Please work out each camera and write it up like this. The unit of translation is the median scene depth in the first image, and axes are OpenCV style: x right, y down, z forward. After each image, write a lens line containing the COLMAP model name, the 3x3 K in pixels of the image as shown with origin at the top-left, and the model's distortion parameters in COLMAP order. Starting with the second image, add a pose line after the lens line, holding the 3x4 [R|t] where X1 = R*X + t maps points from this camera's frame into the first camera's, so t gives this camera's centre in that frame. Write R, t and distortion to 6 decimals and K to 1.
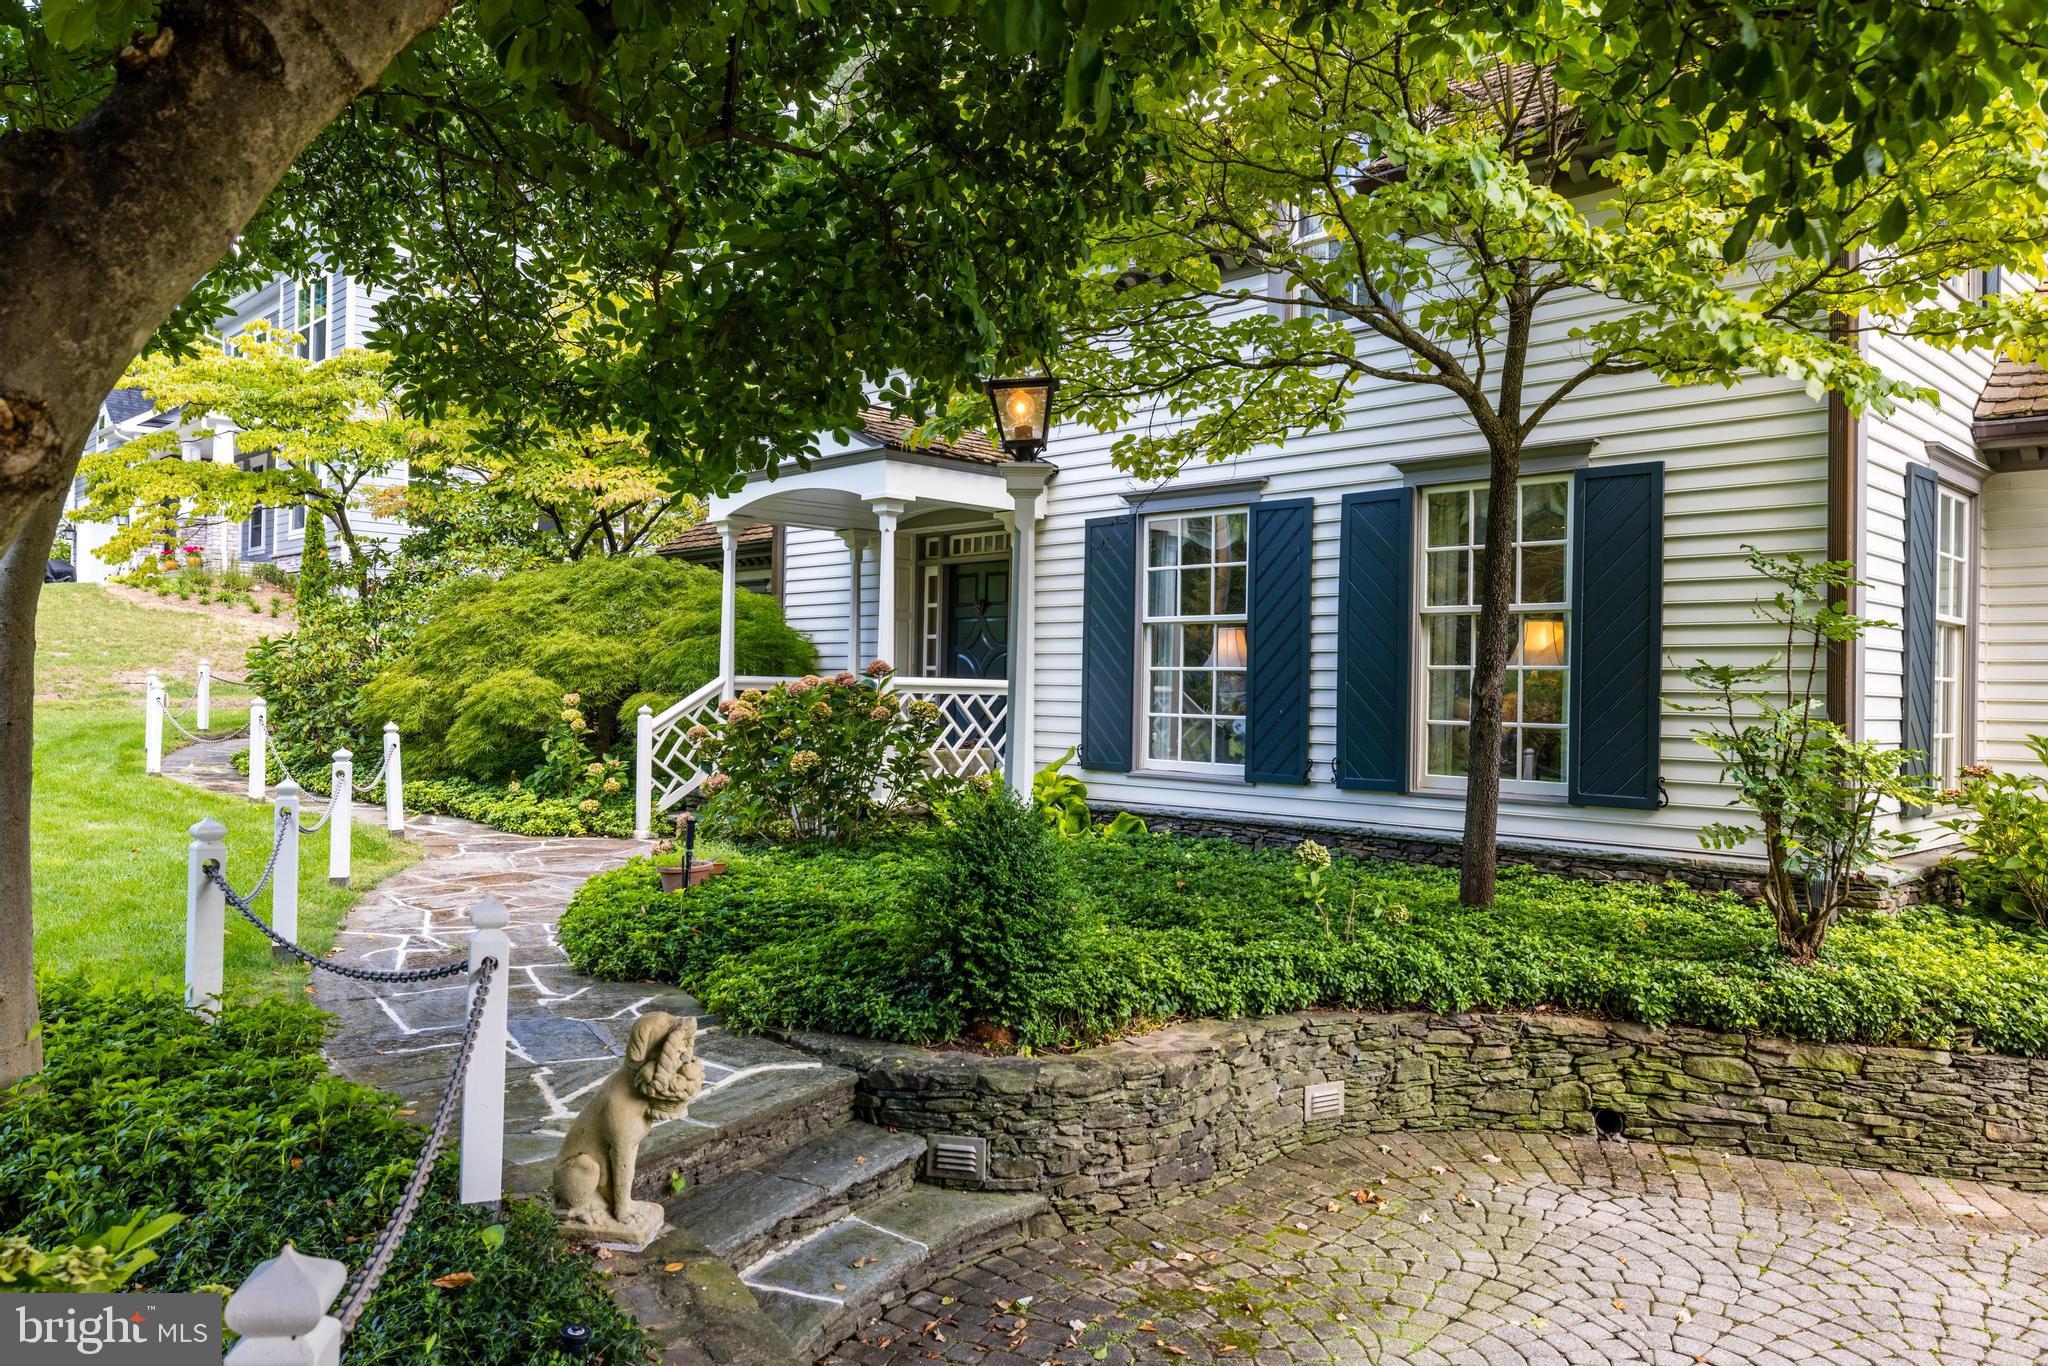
lens RADIAL K [[1424.3, 0, 1025.1], [0, 1424.3, 679.1], [0, 0, 1]] dist [0.001152, -0.003124]
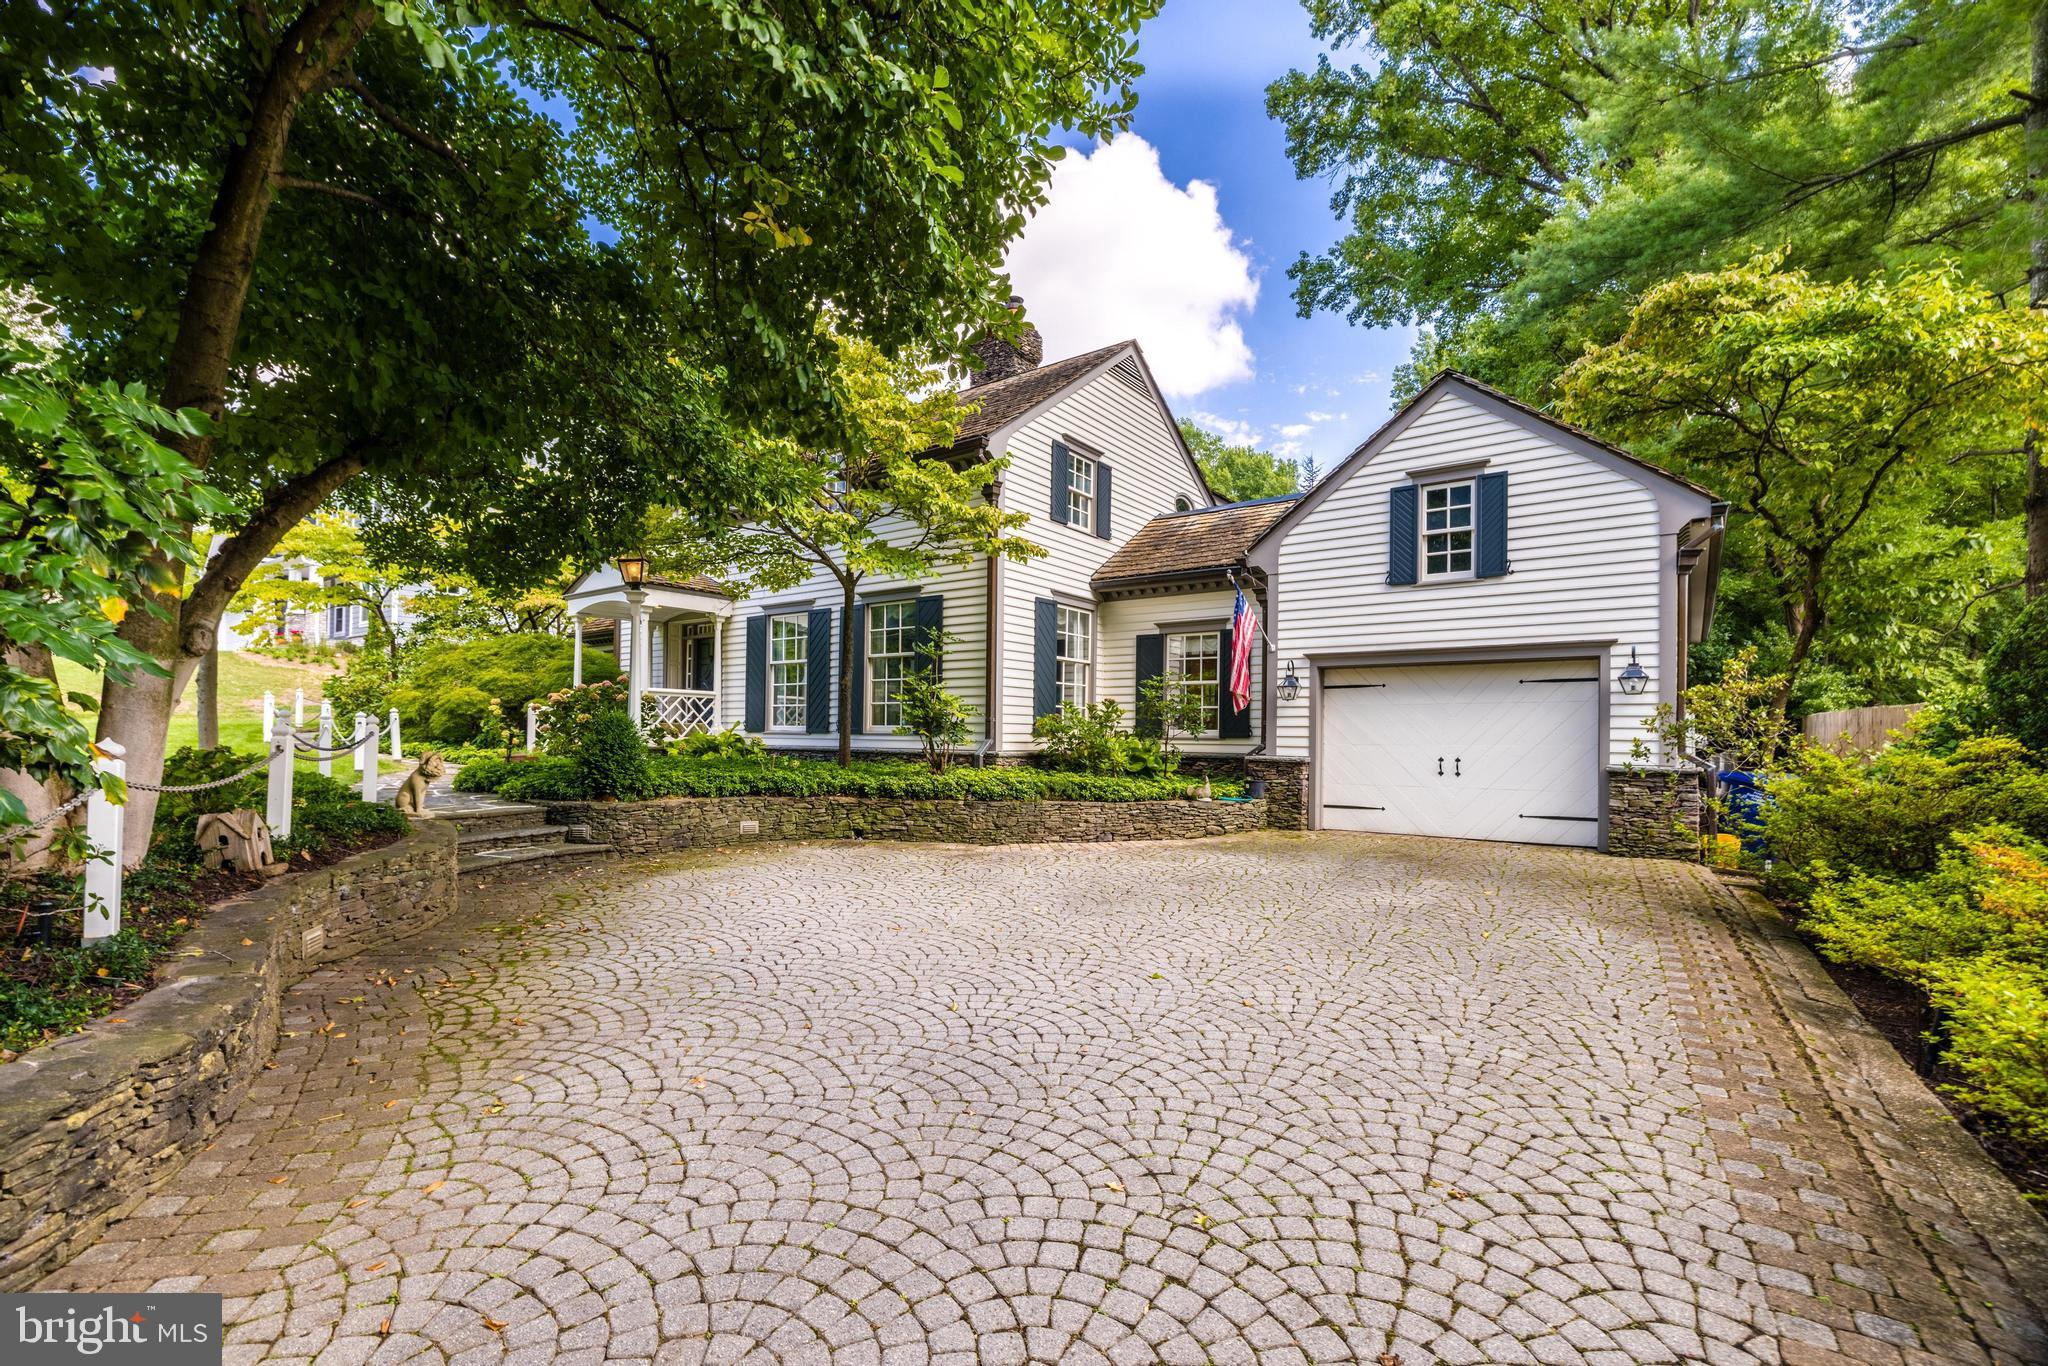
lens RADIAL K [[881.5, 0, 1024.9], [0, 881.5, 730.7], [0, 0, 1]] dist [0.001913, 0.000353]
pose [[0.987982, -0.005343, 0.154479, 0.261521], [0.004550, 0.999975, 0.005488, 0.058044], [-0.154504, -0.004719, 0.987981, -0.412468]]
